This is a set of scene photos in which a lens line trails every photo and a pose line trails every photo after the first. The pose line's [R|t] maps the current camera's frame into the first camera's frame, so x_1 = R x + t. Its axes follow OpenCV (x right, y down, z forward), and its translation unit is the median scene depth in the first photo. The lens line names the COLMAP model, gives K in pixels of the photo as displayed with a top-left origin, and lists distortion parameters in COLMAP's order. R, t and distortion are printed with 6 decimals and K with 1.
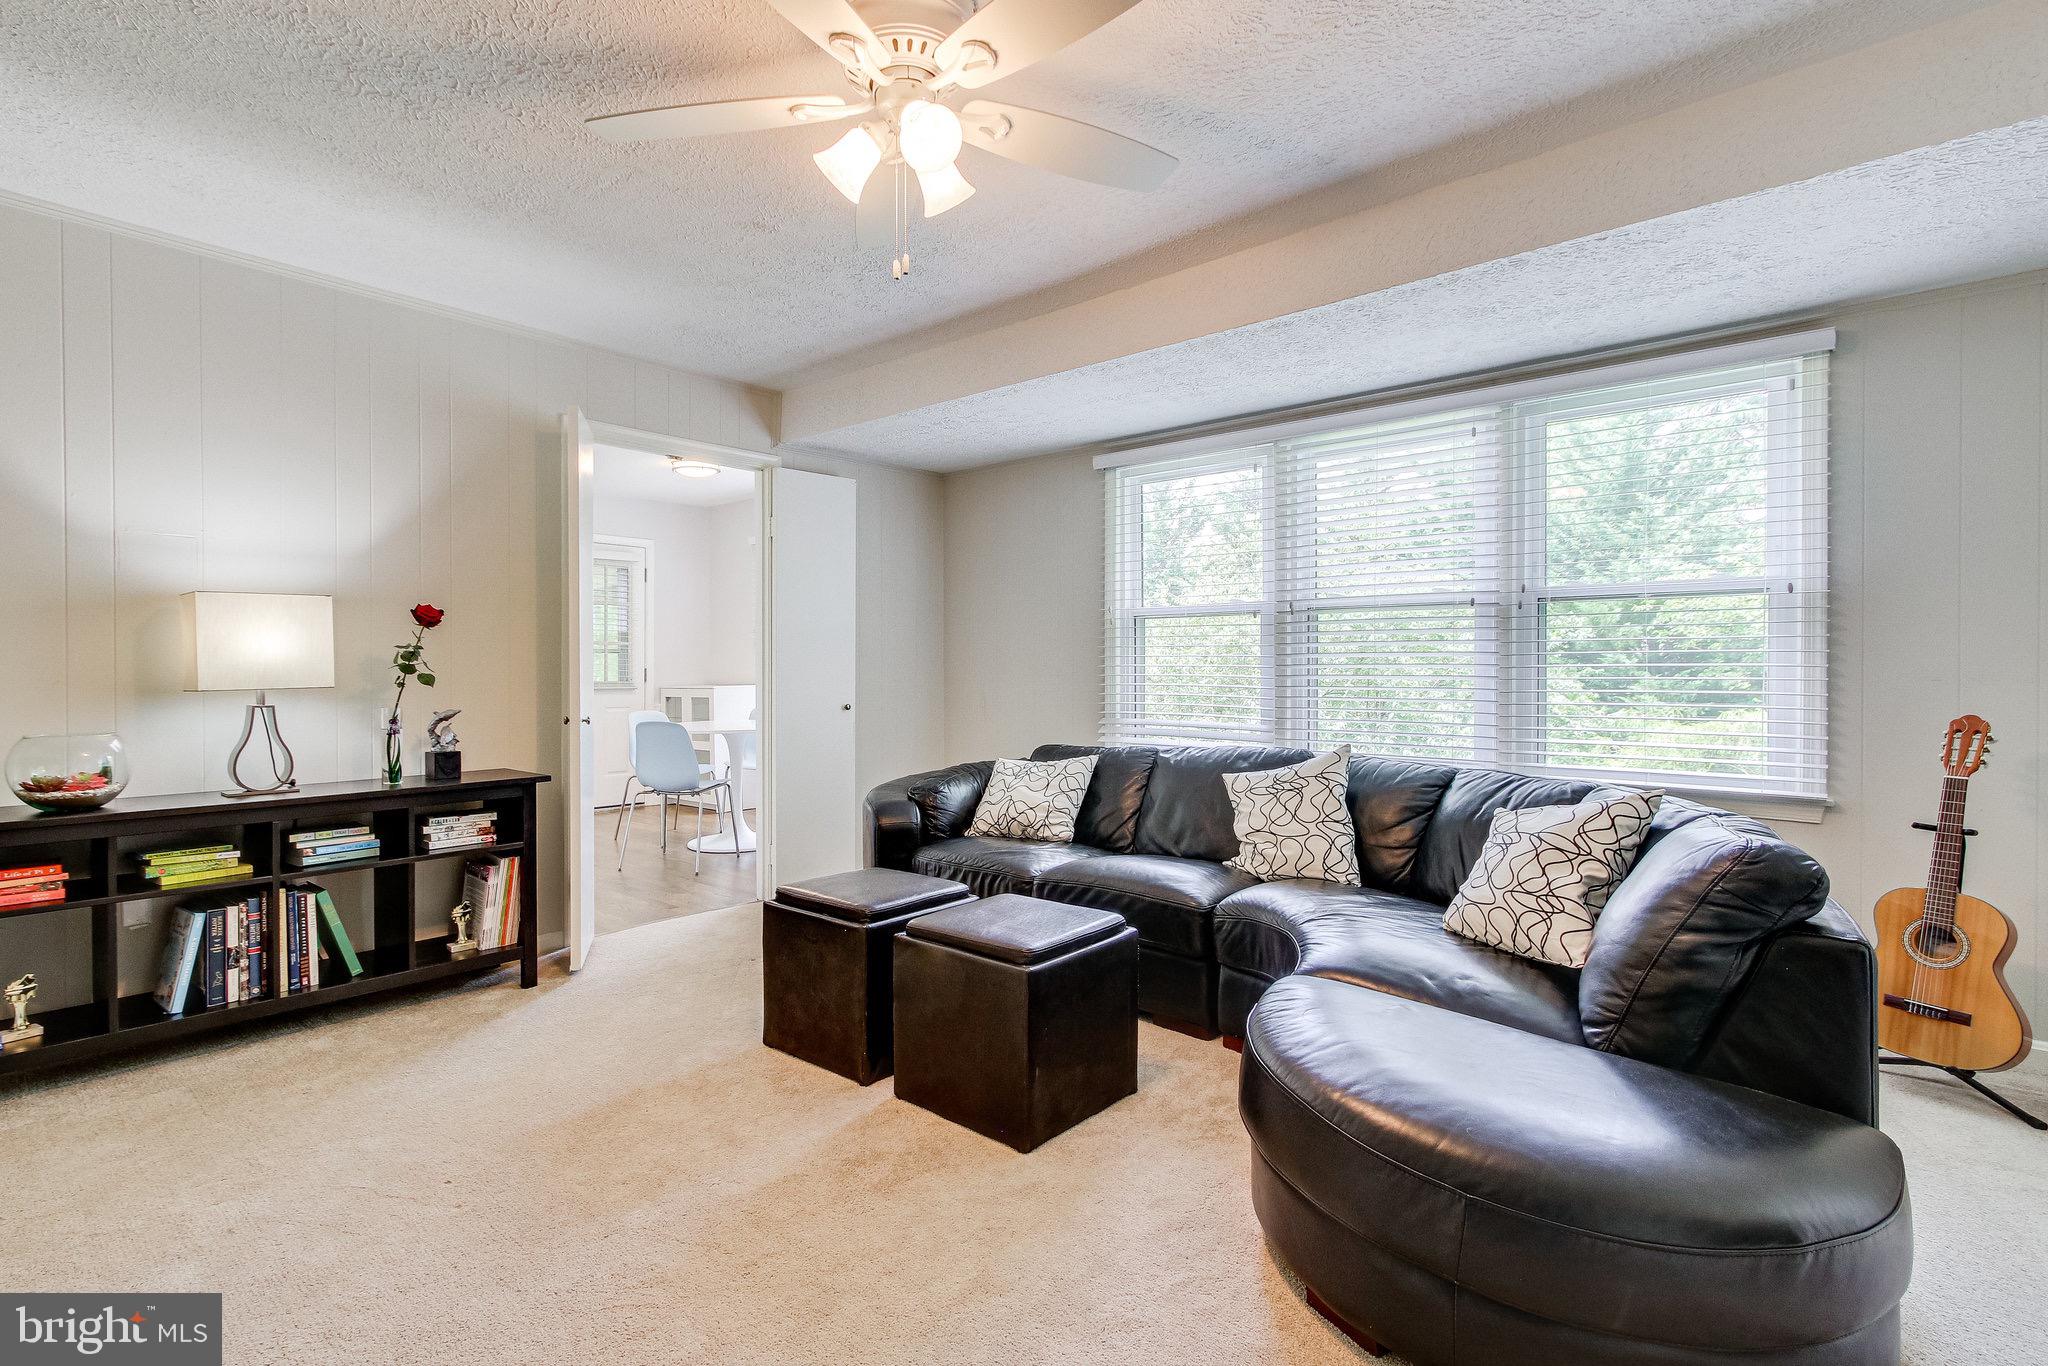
lens RADIAL K [[977.8, 0, 1024.0], [0, 977.8, 683.0], [0, 0, 1]] dist [-0.000800, -0.000042]
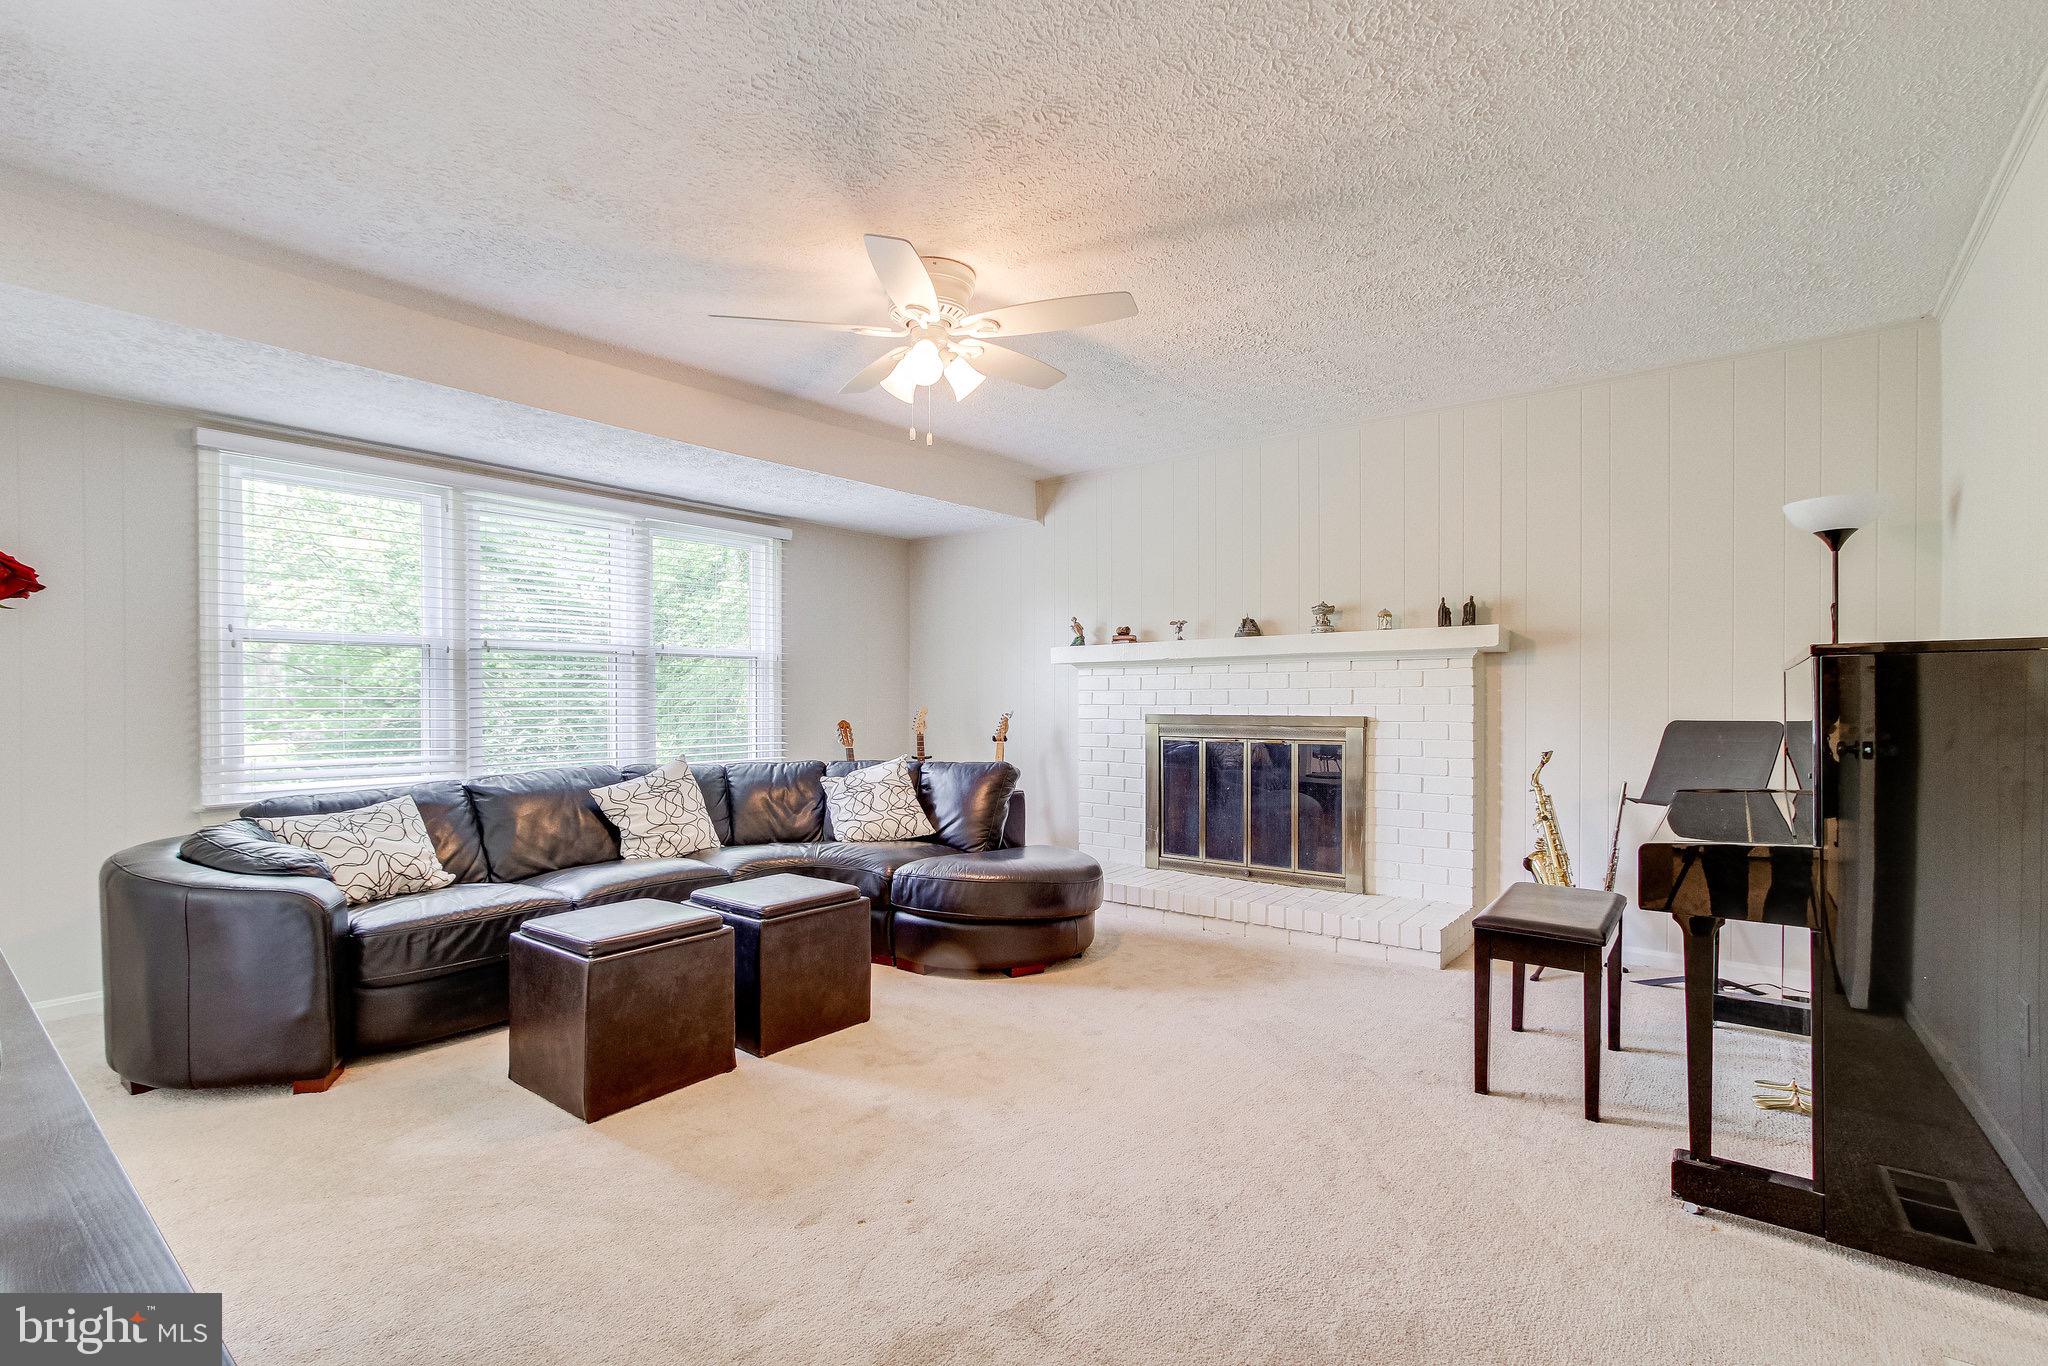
lens RADIAL K [[897.8, 0, 1018.0], [0, 897.8, 704.1], [0, 0, 1]] dist [0.000217, 0.000050]
pose [[-0.024235, -0.000345, 0.999706, -0.890946], [0.021125, 0.999776, 0.000857, -0.000090], [-0.999483, 0.021140, -0.024222, 0.514111]]
